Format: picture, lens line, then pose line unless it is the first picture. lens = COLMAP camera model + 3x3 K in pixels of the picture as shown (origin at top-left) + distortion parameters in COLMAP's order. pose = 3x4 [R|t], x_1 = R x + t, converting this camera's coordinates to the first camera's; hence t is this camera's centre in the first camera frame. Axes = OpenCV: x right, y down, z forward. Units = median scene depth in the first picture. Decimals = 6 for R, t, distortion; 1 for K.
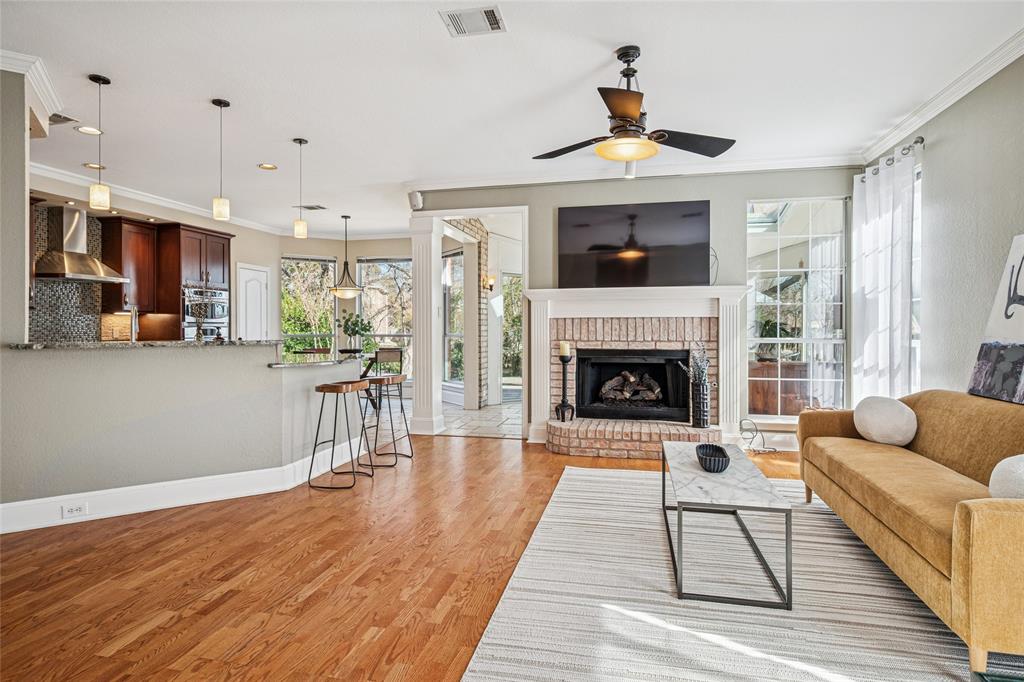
lens RADIAL K [[558.9, 0, 514.3], [0, 558.9, 332.2], [0, 0, 1]] dist [0.001114, -0.000348]
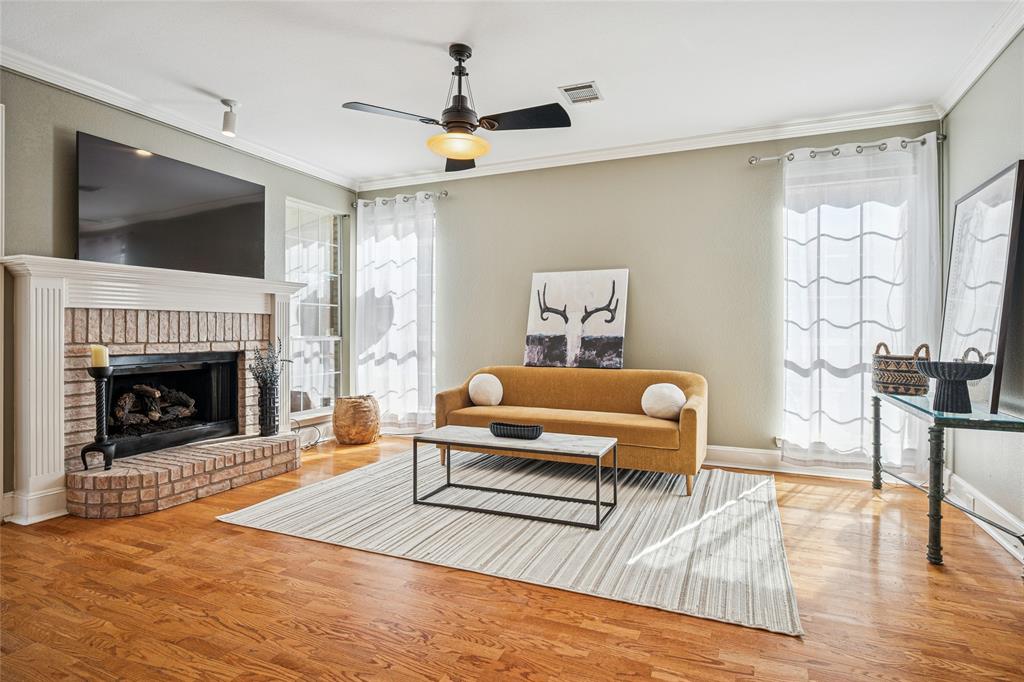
lens RADIAL K [[545.0, 0, 512.3], [0, 545.0, 336.3], [0, 0, 1]] dist [-0.001467, -0.000651]
pose [[0.192033, -0.008059, 0.981355, -0.443625], [0.008264, 0.999944, 0.006595, 0.006799], [-0.981354, 0.006843, 0.192089, 0.427867]]
